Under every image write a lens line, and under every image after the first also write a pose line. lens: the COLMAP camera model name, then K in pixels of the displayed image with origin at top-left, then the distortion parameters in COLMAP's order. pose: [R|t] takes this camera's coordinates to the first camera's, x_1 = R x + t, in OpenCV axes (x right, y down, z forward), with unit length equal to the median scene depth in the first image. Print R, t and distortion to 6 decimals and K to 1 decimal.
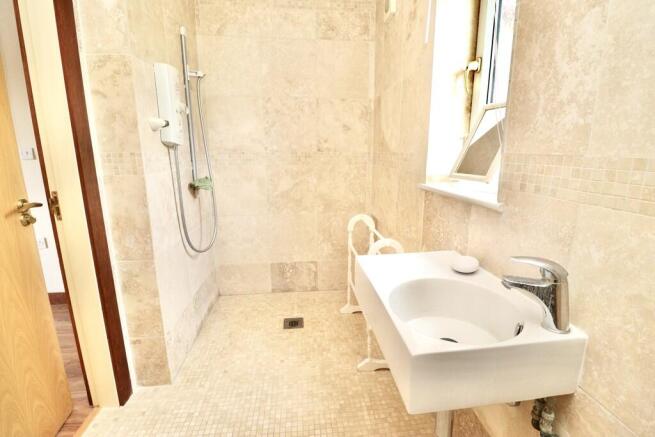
lens RADIAL K [[301.1, 0, 332.3], [0, 301.1, 214.4], [0, 0, 1]] dist [0.001027, -0.014459]
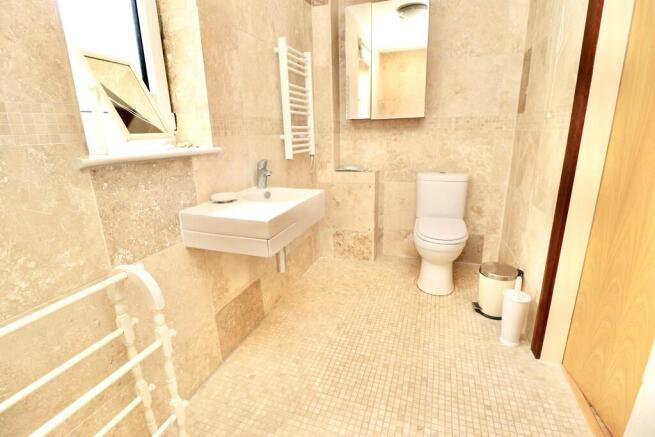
lens RADIAL K [[301.1, 0, 332.3], [0, 301.1, 214.4], [0, 0, 1]] dist [0.001027, -0.014459]
pose [[-0.903038, -0.093284, 0.419310, -0.516553], [0.111221, 0.892074, 0.437988, -0.275413], [-0.414913, 0.442156, -0.795201, 1.751481]]
